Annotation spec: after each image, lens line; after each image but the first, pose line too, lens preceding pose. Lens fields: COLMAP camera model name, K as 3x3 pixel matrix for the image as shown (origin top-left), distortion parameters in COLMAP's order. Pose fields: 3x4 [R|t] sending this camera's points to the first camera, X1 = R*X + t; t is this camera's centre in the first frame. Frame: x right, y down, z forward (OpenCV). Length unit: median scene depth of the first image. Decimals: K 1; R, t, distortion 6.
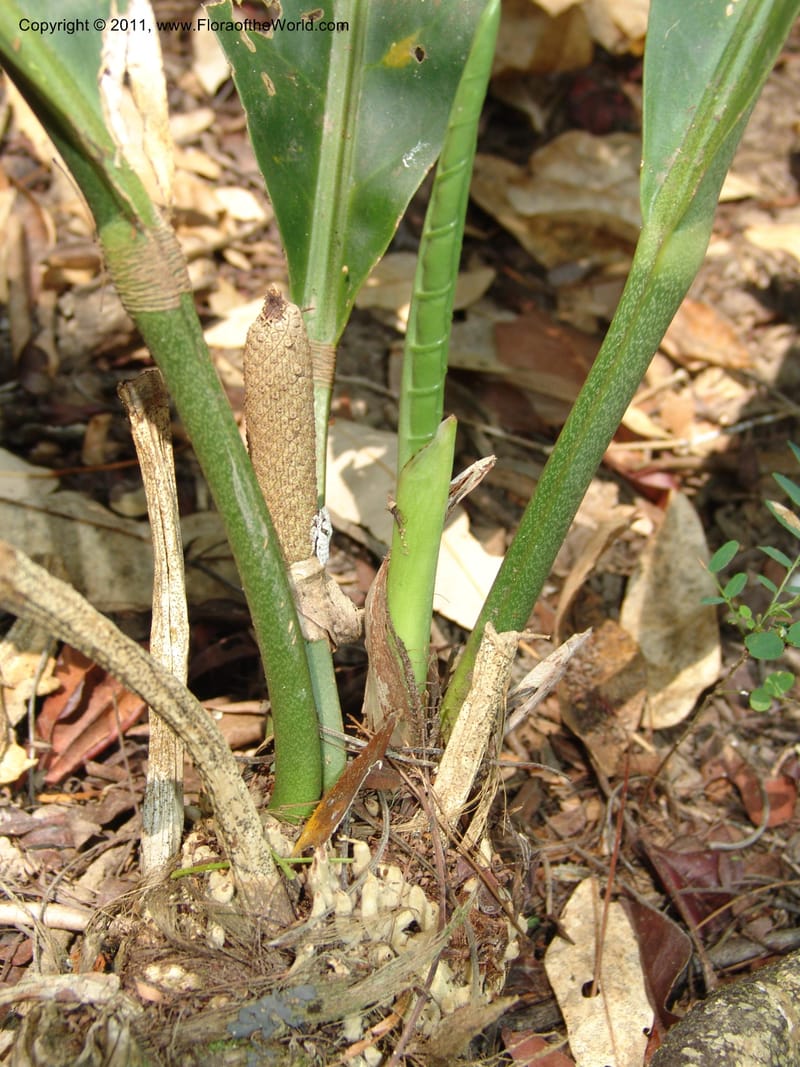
lens RADIAL K [[1511.7, 0, 400.0], [0, 1511.7, 533.5], [0, 0, 1]] dist [-0.090742, -0.043728]
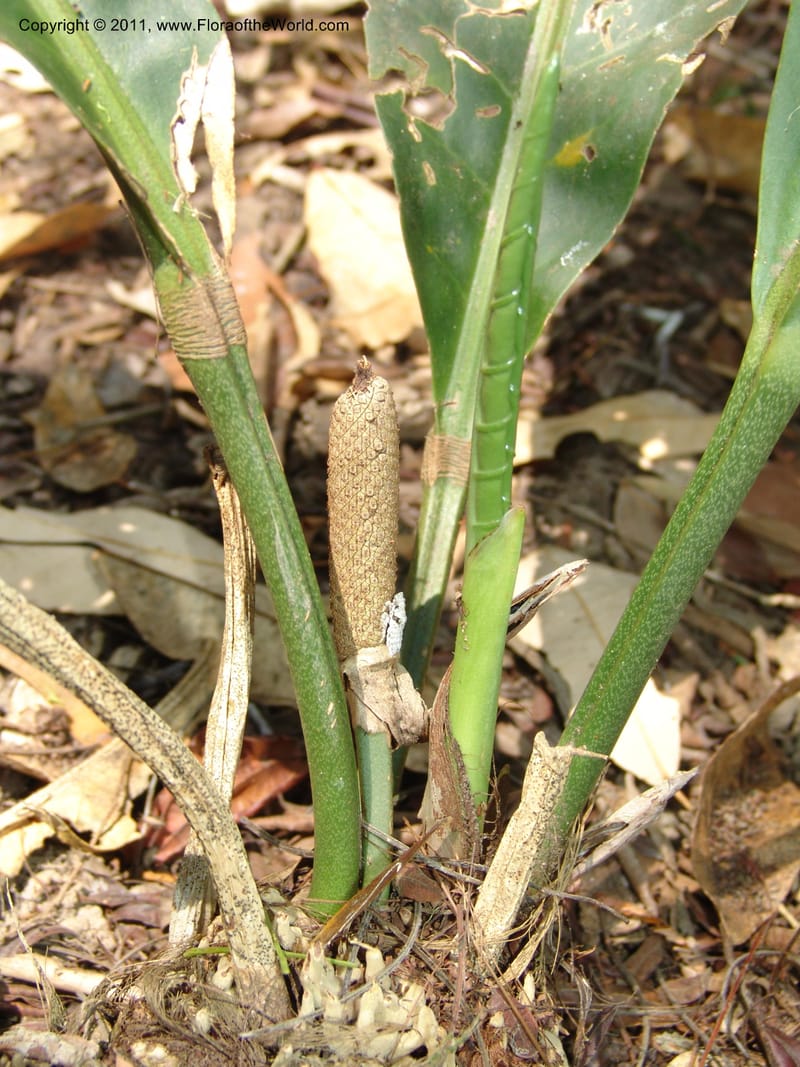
lens RADIAL K [[1511.7, 0, 400.0], [0, 1511.7, 533.5], [0, 0, 1]] dist [-0.090742, -0.043728]
pose [[0.965733, 0.097259, -0.240626, 0.155139], [-0.123040, 0.987891, -0.094516, 0.030843], [0.228519, 0.120884, 0.966005, 0.065262]]
